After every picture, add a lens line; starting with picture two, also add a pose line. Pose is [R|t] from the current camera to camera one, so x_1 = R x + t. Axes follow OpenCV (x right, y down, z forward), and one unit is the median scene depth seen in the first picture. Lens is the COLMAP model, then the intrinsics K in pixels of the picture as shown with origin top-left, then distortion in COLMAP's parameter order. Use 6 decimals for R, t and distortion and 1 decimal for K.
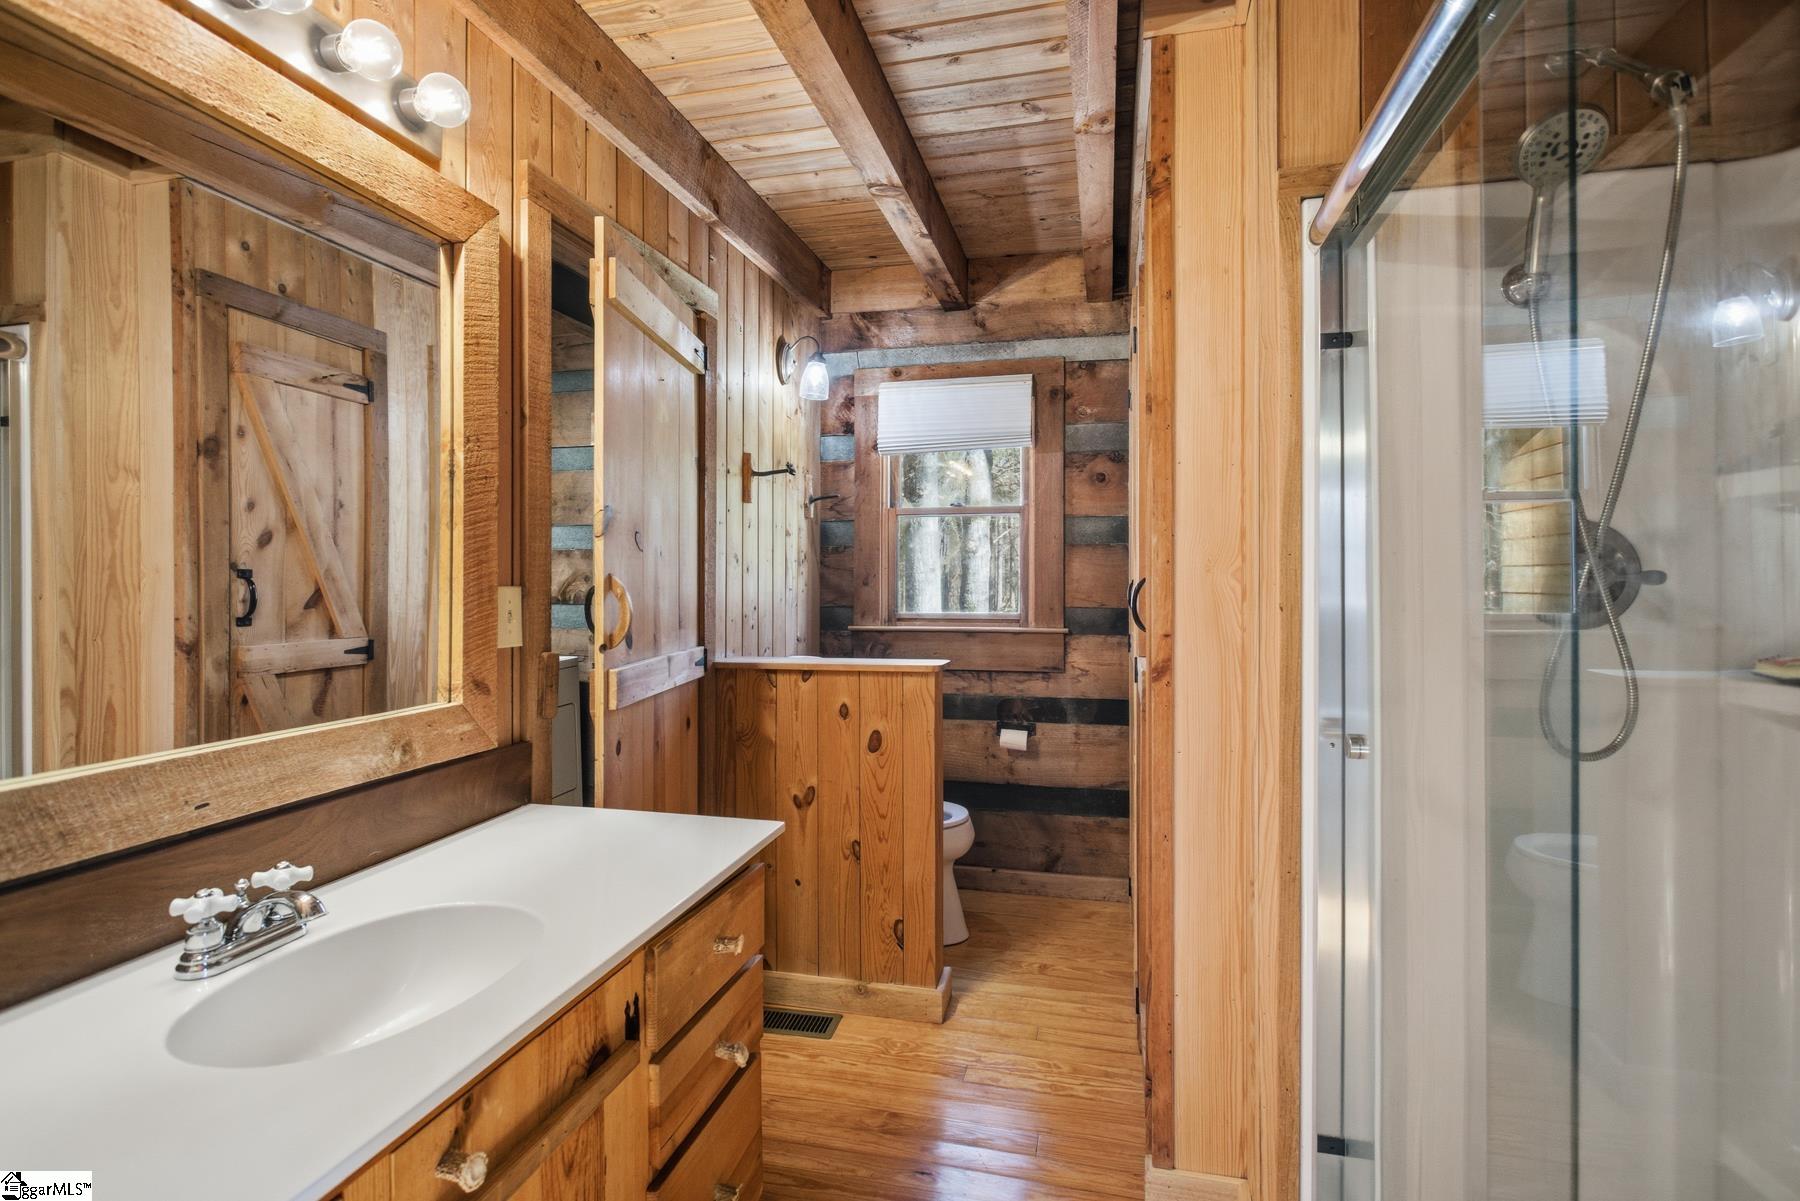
lens RADIAL K [[875.6, 0, 897.2], [0, 875.6, 585.6], [0, 0, 1]] dist [-0.008290, 0.003163]
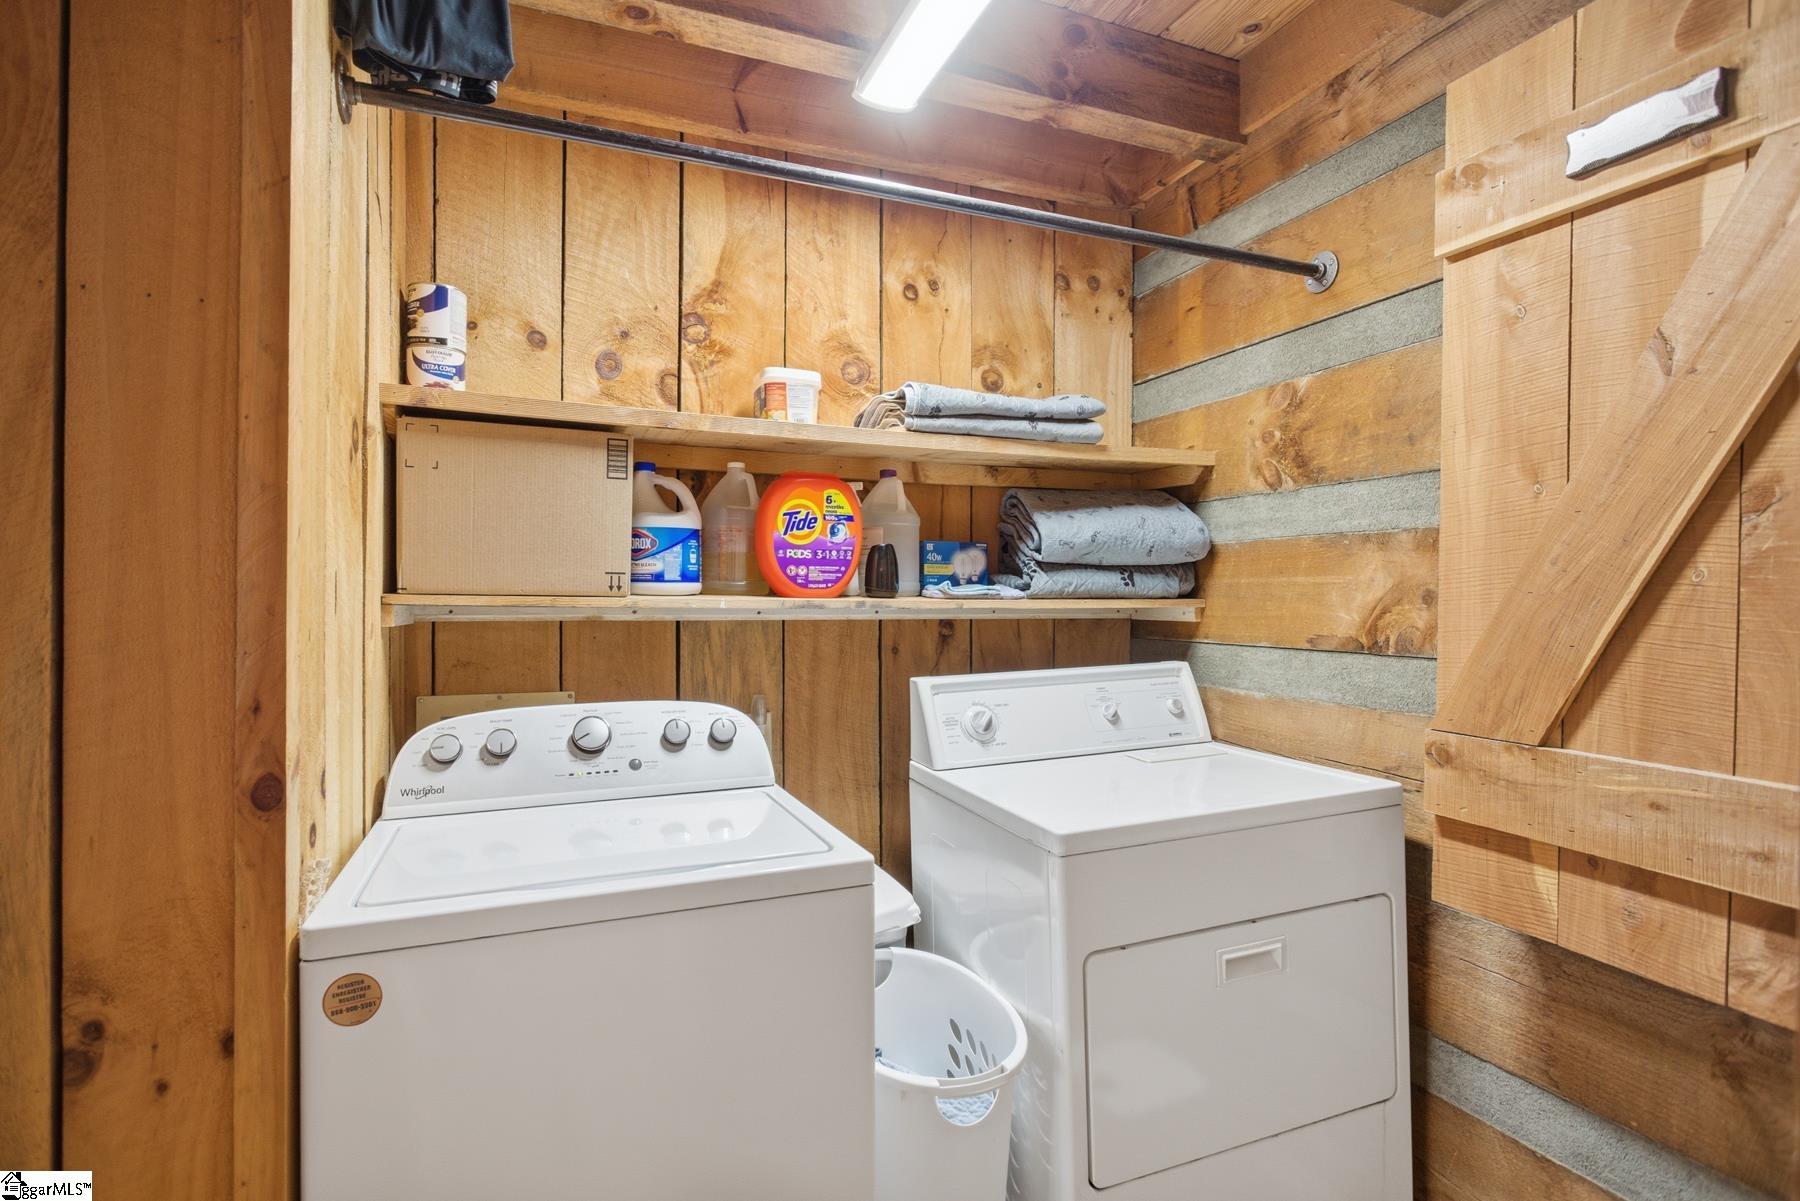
lens RADIAL K [[875.6, 0, 900.5], [0, 875.6, 595.5], [0, 0, 1]] dist [-0.008290, 0.003163]
pose [[0.594774, 0.005289, -0.803876, -0.167700], [-0.003116, 0.999986, 0.004274, -0.010194], [0.803887, -0.000037, 0.594782, 0.544139]]
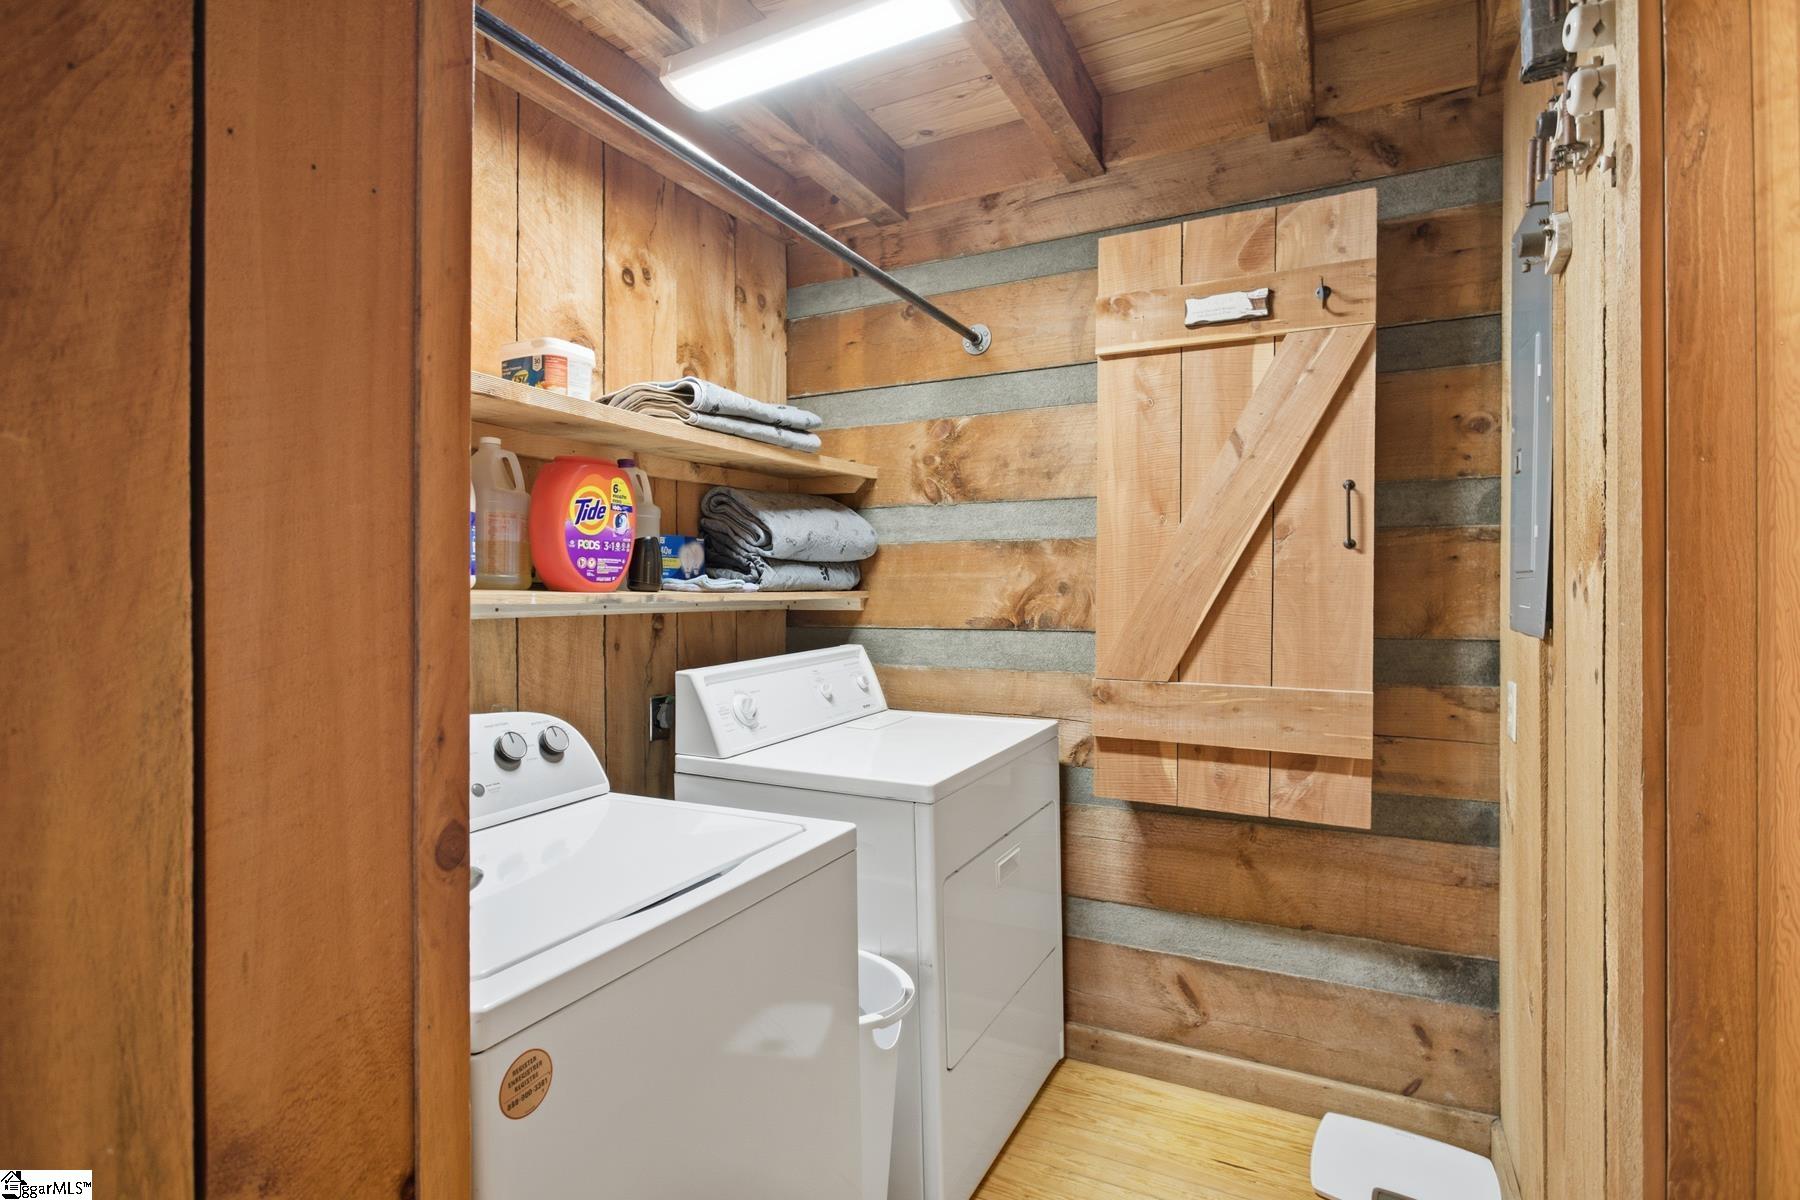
lens RADIAL K [[875.6, 0, 910.0], [0, 875.6, 587.1], [0, 0, 1]] dist [-0.008290, 0.003163]
pose [[0.974437, -0.000318, -0.224660, -0.320770], [0.000691, 0.999999, 0.001582, -0.009829], [0.224660, -0.001697, 0.974436, 0.393768]]
